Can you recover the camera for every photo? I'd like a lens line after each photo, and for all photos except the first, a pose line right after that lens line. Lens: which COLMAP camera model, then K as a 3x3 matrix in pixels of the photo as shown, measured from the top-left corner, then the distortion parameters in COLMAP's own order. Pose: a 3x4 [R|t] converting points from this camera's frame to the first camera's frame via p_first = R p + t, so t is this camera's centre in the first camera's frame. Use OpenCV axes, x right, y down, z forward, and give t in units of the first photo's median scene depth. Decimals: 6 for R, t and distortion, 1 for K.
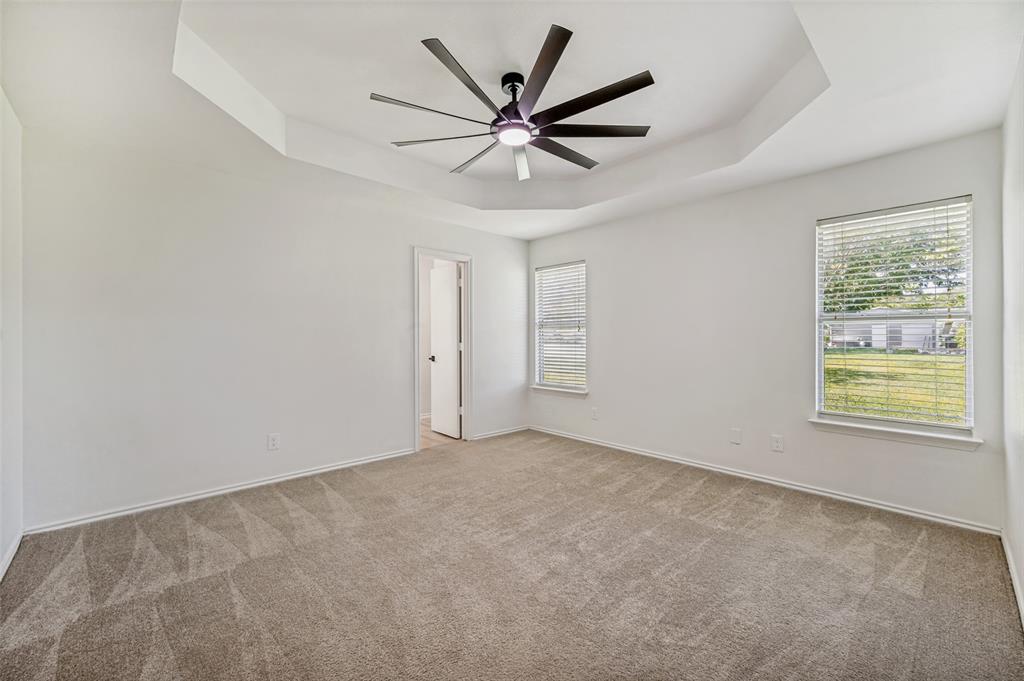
lens RADIAL K [[410.9, 0, 512.0], [0, 410.9, 340.5], [0, 0, 1]] dist [0.001302, 0.000241]
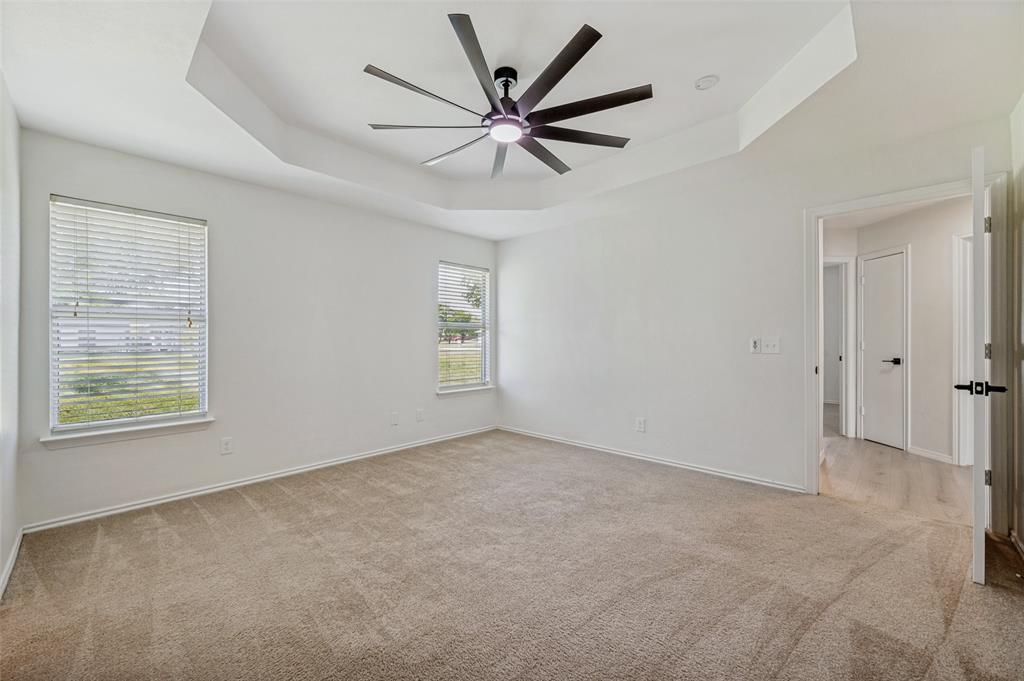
lens RADIAL K [[410.9, 0, 512.0], [0, 410.9, 340.5], [0, 0, 1]] dist [0.001302, 0.000241]
pose [[-0.057438, -0.002105, 0.998347, -0.647868], [0.005197, 0.999984, 0.002407, -0.001101], [-0.998336, 0.005327, -0.057426, 0.680766]]
